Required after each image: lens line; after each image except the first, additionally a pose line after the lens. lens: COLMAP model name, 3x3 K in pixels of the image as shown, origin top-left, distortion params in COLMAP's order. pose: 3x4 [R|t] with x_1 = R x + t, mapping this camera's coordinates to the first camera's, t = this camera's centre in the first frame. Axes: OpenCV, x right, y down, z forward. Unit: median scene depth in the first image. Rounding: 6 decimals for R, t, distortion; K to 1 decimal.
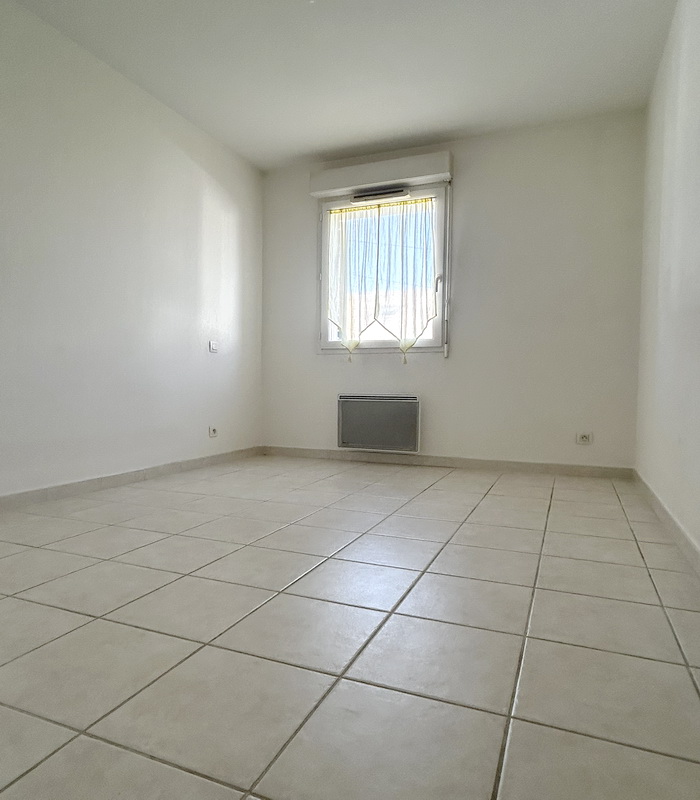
lens RADIAL K [[512.1, 0, 352.5], [0, 512.1, 398.2], [0, 0, 1]] dist [0.006473, 0.000151]
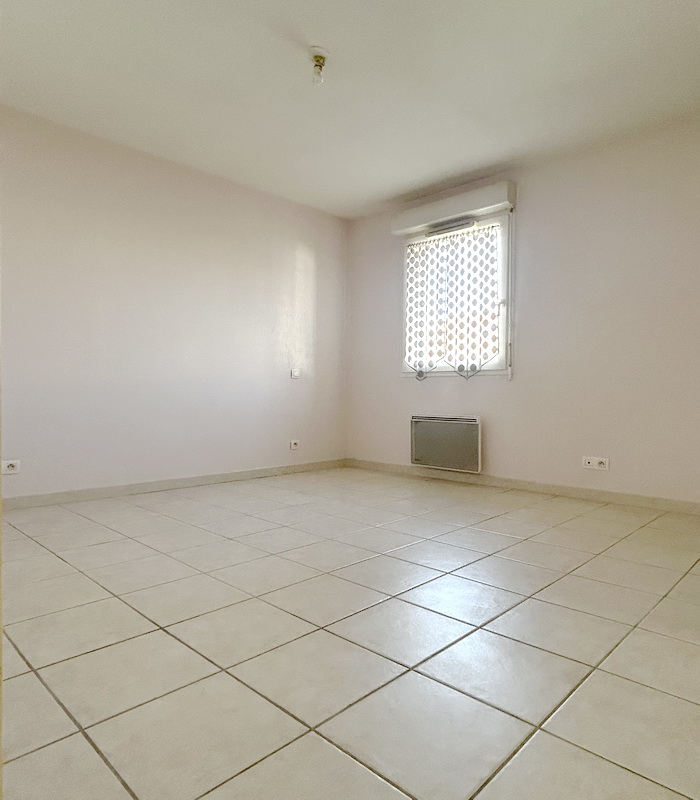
lens RADIAL K [[512.1, 0, 347.2], [0, 512.1, 399.8], [0, 0, 1]] dist [0.006473, 0.000151]
pose [[0.931502, 0.001759, -0.363733, 0.244983], [-0.010952, 0.999671, -0.023212, -0.013224], [0.363572, 0.025606, 0.931214, -0.059097]]
